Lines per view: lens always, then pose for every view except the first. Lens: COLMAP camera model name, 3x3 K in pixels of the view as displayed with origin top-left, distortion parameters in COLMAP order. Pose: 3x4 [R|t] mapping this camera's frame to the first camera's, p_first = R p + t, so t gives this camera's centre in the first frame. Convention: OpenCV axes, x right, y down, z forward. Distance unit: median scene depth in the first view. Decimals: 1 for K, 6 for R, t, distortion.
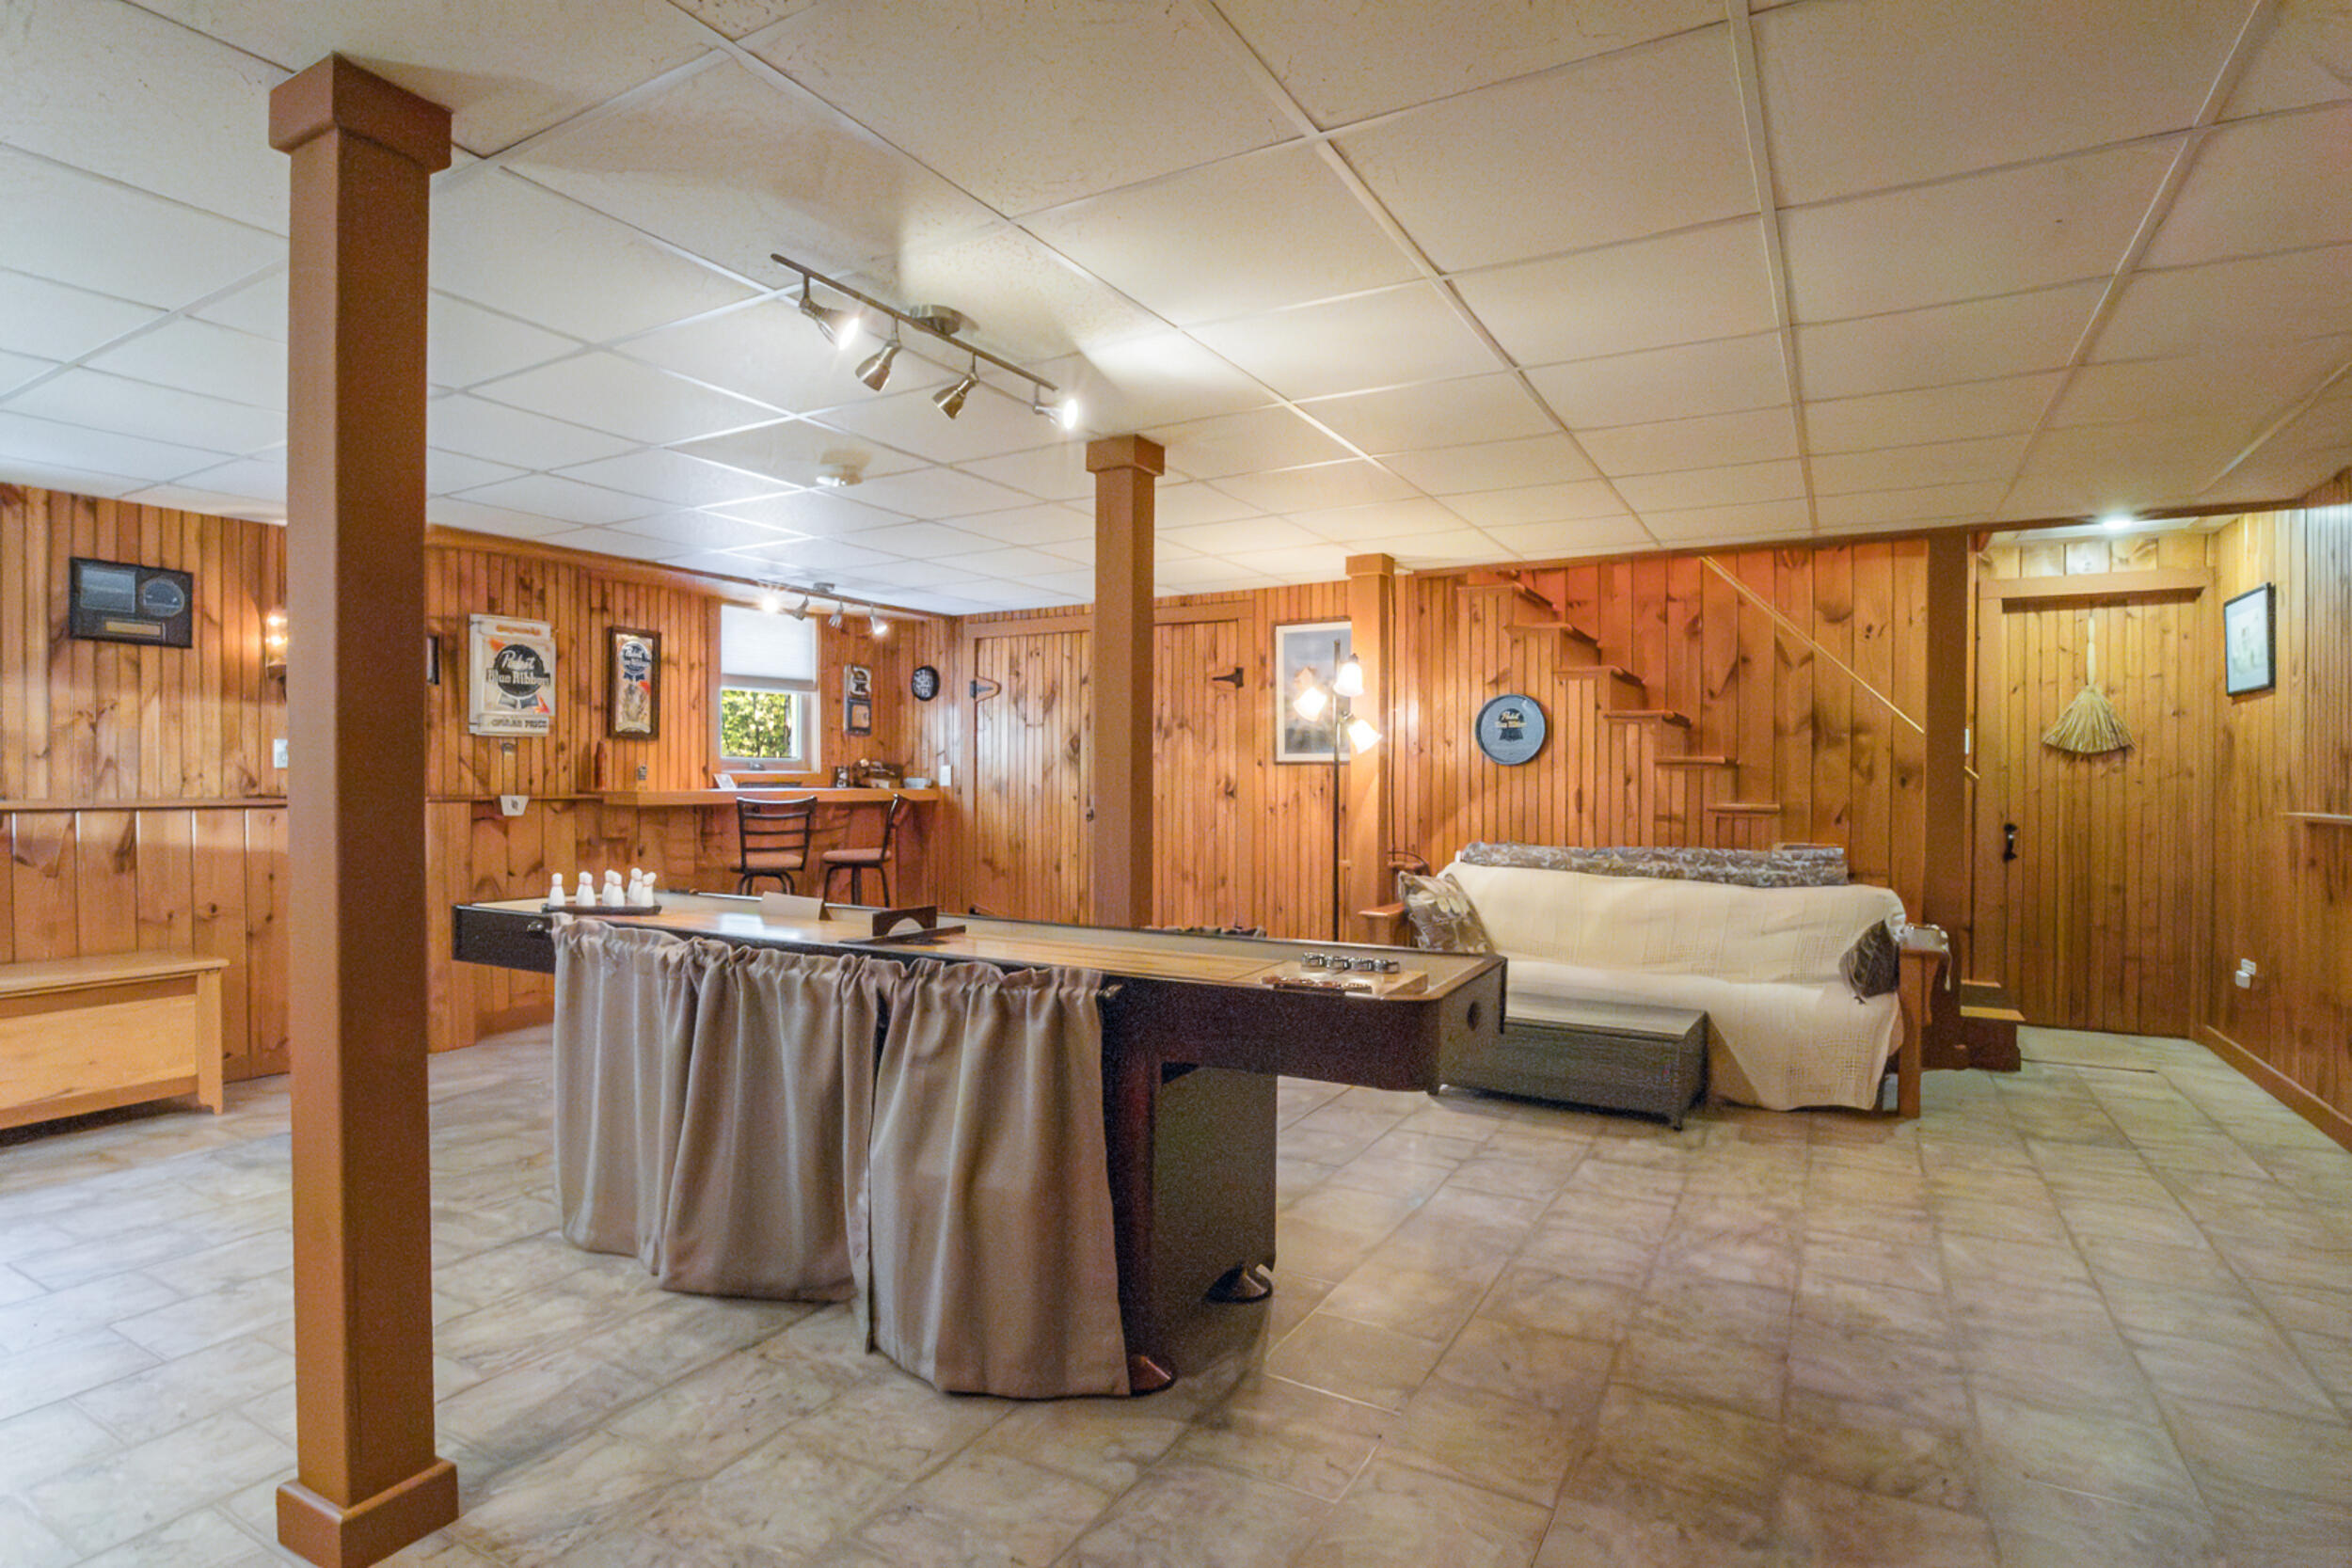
lens RADIAL K [[1186.9, 0, 1176.0], [0, 1186.9, 784.0], [0, 0, 1]] dist [-0.029956, 0.000098]
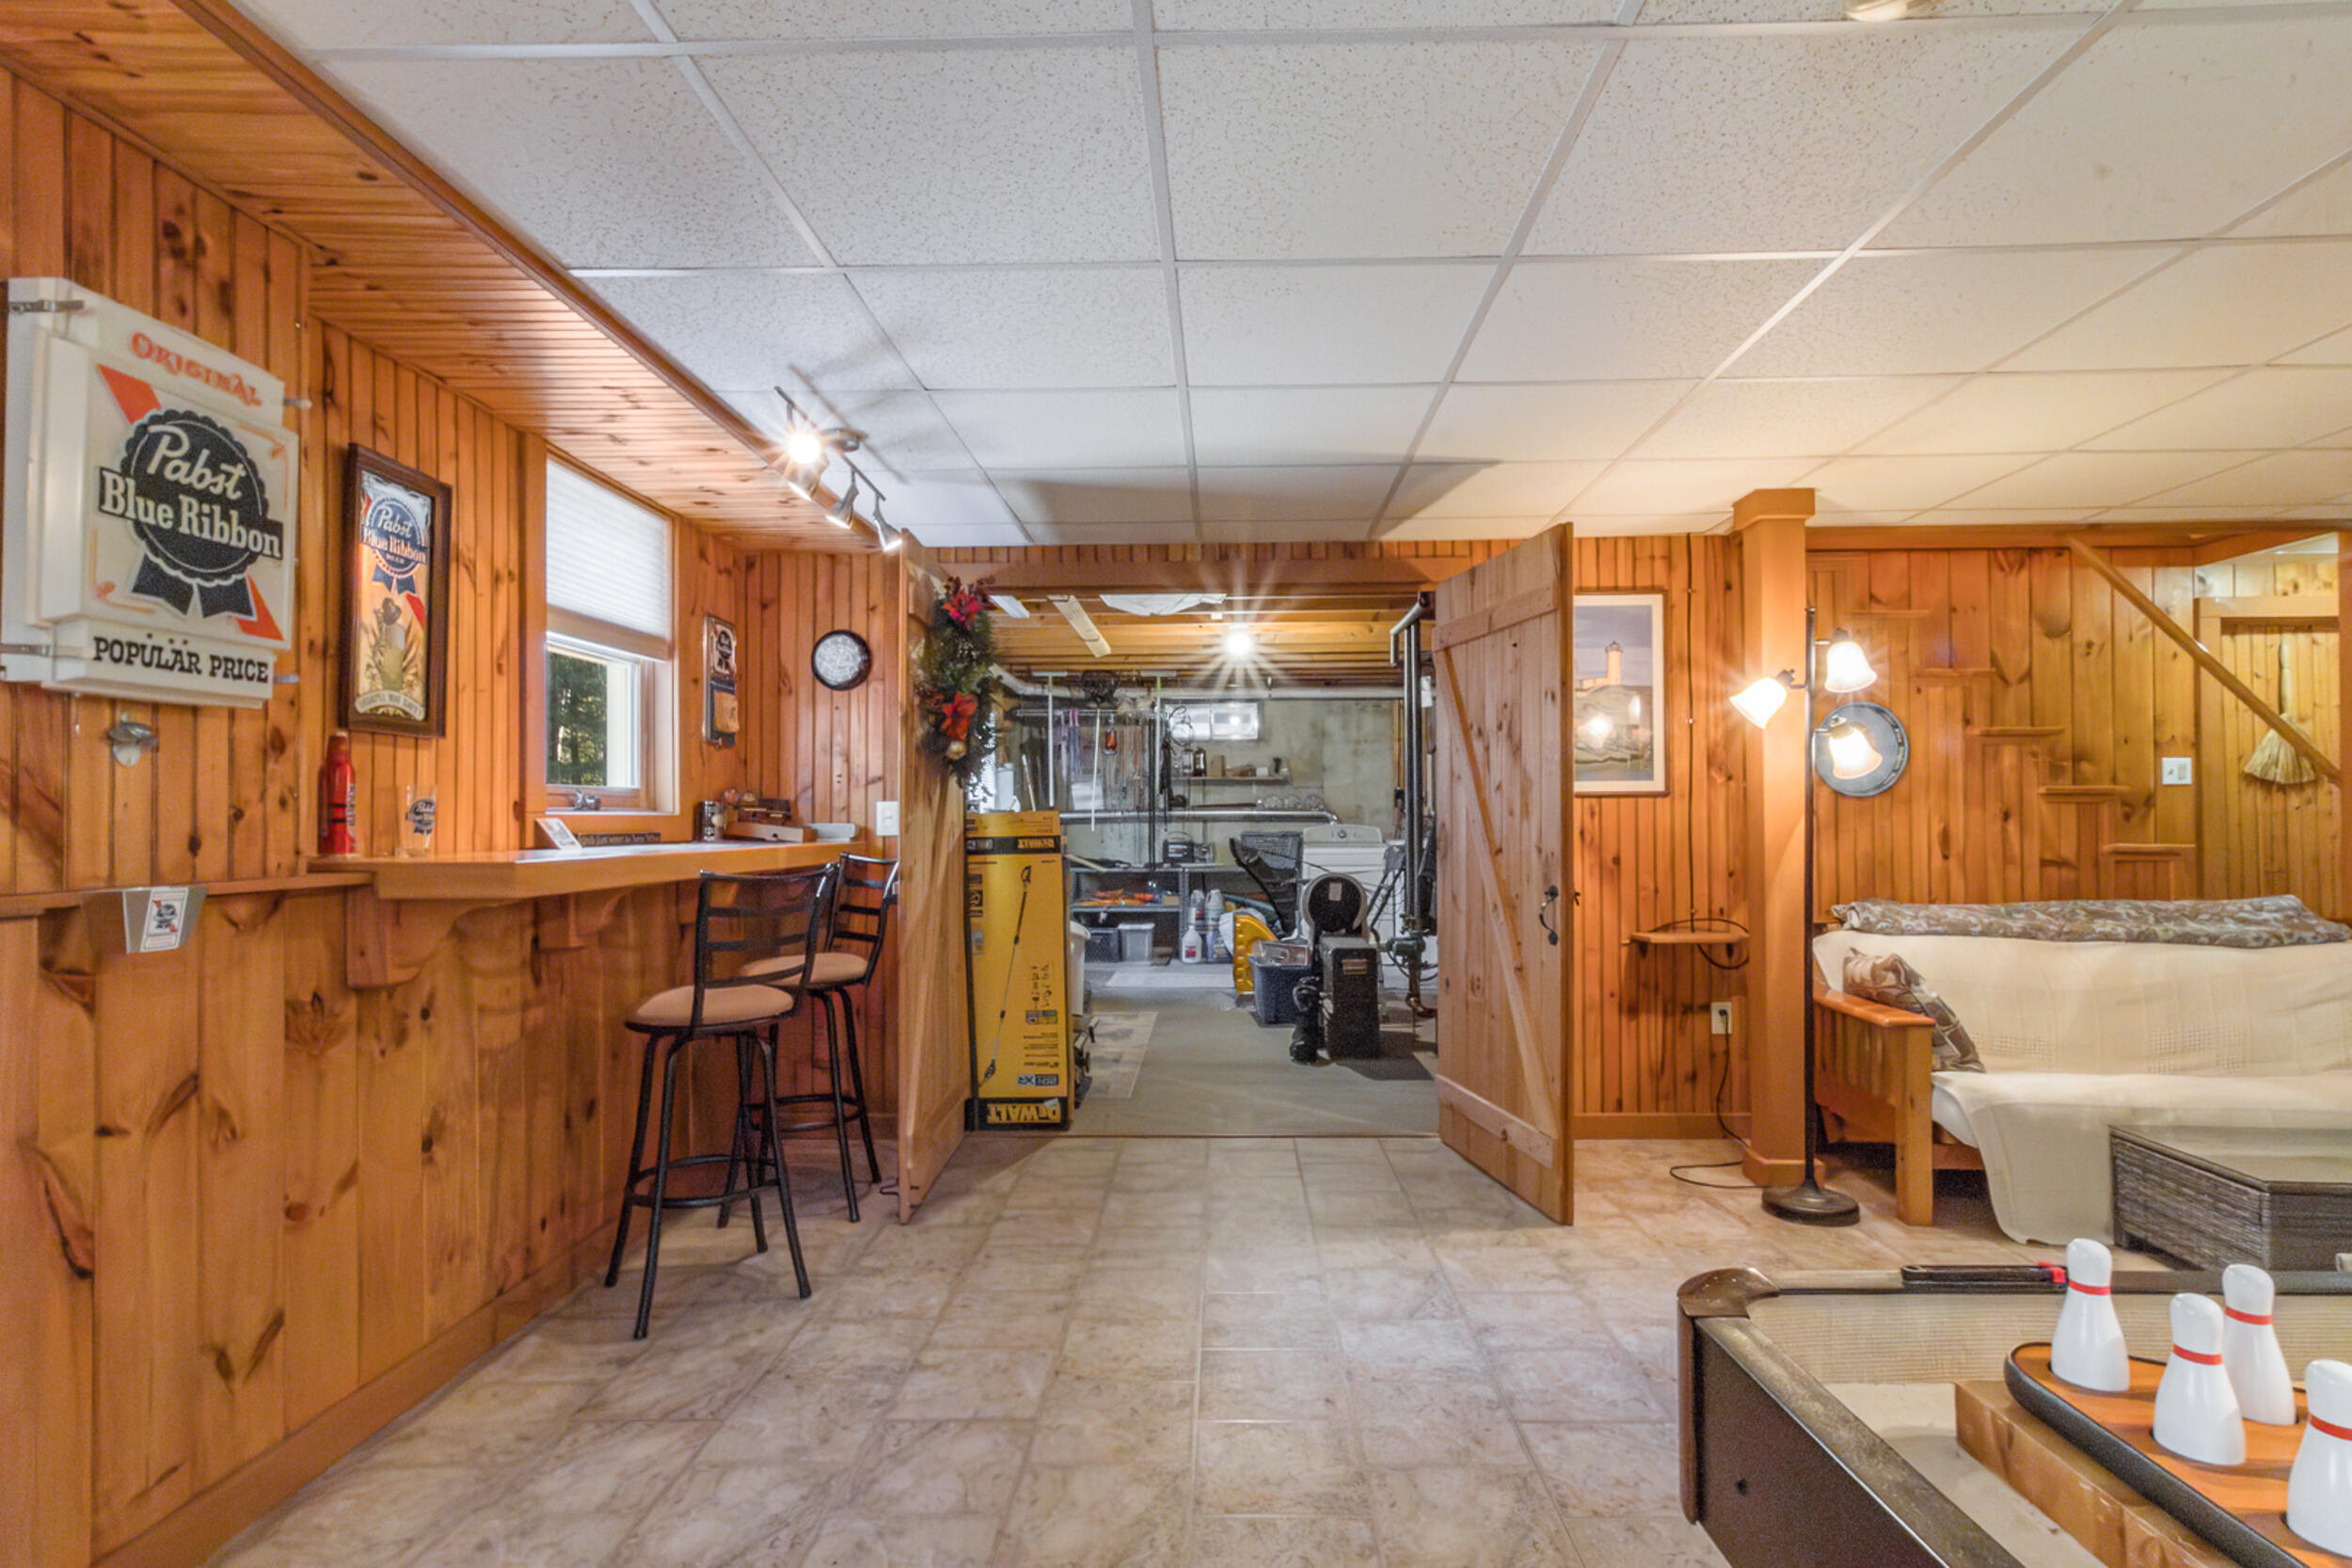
lens RADIAL K [[1156.1, 0, 1176.0], [0, 1156.1, 784.0], [0, 0, 1]] dist [0.022282, -0.000039]
pose [[0.876199, 0.006351, 0.481907, -0.449566], [0.011055, 0.999385, -0.033271, -0.004276], [-0.481822, 0.034480, 0.875590, 0.557083]]
